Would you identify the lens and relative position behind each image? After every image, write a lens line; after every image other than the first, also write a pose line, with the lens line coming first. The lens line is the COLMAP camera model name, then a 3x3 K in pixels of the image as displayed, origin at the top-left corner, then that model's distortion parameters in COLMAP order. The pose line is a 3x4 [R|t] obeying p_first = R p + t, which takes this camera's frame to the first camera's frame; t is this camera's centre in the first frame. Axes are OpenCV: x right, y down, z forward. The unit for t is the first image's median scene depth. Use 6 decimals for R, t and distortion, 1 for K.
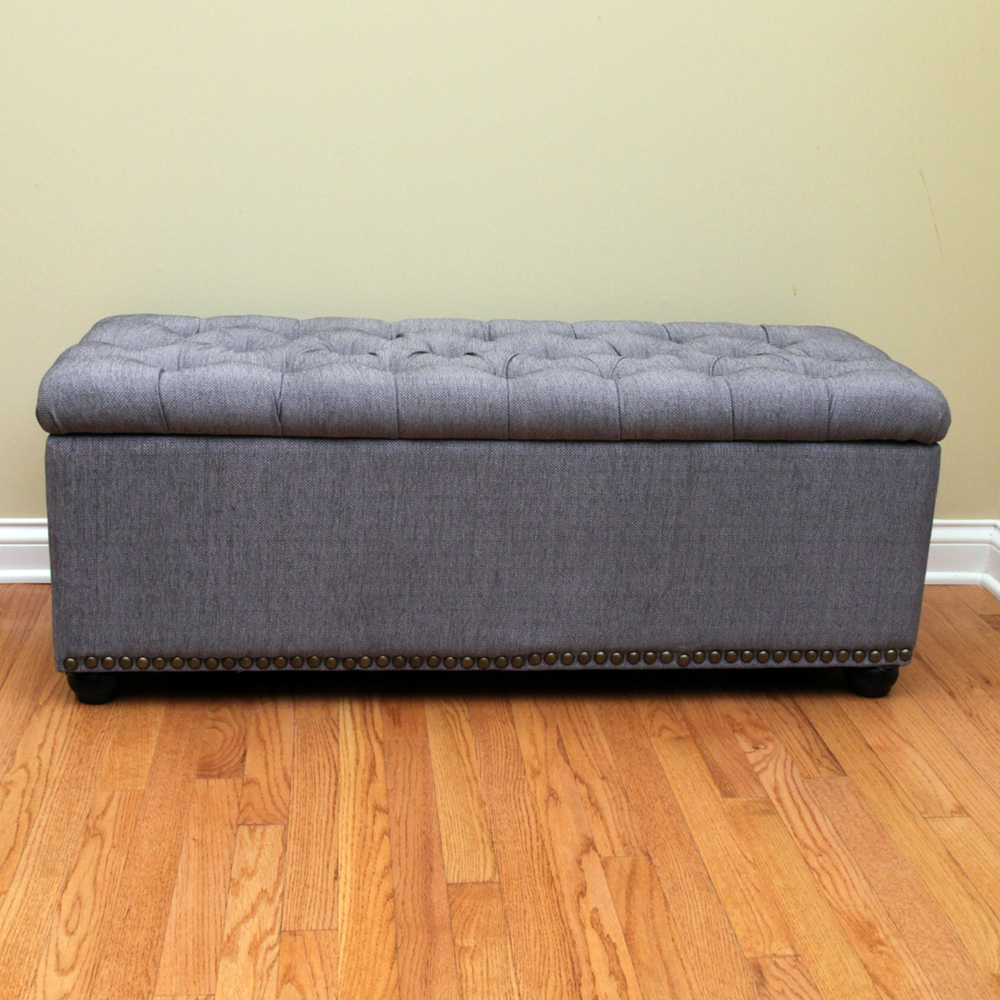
lens RADIAL K [[1593.9, 0, 498.4], [0, 1593.9, 502.6], [0, 0, 1]] dist [-0.074999, 0.000000]
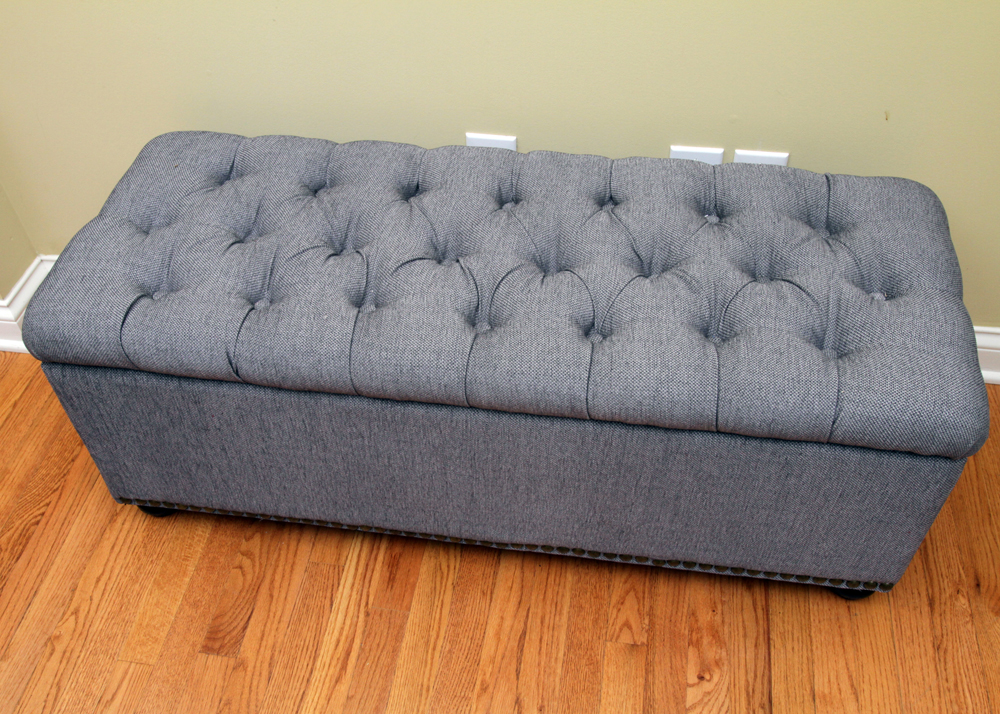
lens RADIAL K [[968.6, 0, 484.1], [0, 968.6, 405.8], [0, 0, 1]] dist [-0.058574, 0.000000]
pose [[0.961722, 0.145550, -0.232175, 0.146687], [0.000767, 0.845841, 0.533434, -0.346262], [0.274025, -0.513193, 0.813353, 0.533722]]
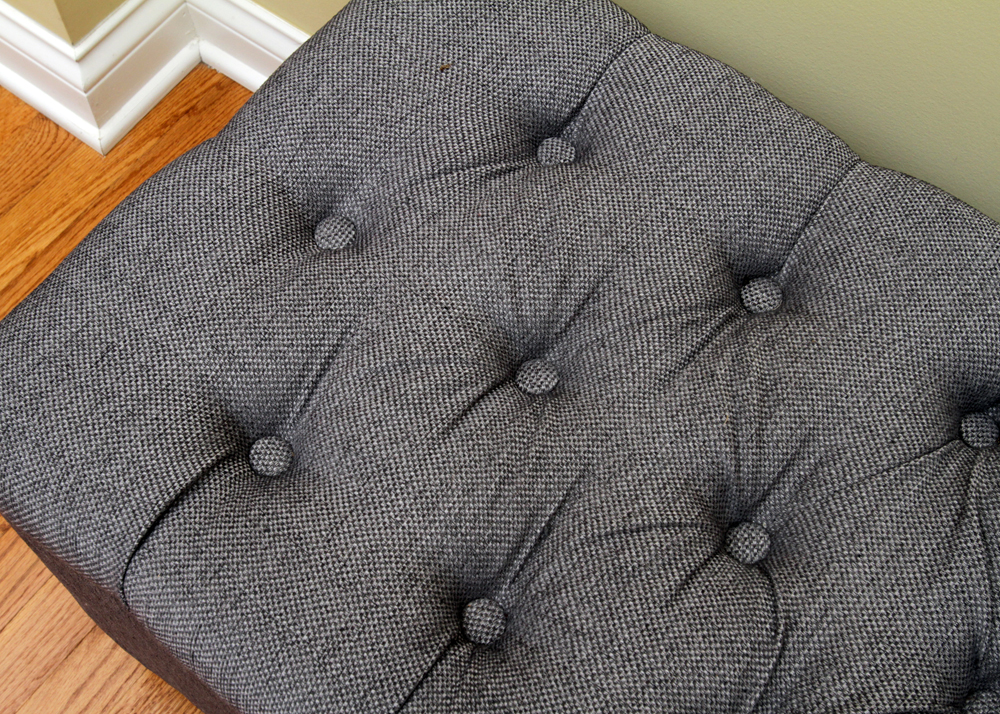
lens RADIAL K [[1344.5, 0, 494.1], [0, 1344.5, 352.8], [0, 0, 1]] dist [-0.020072, 0.000000]
pose [[0.738476, 0.592009, -0.322766, -0.075593], [-0.161249, 0.619847, 0.767977, -0.367884], [0.654715, -0.515087, 0.553203, 0.887599]]
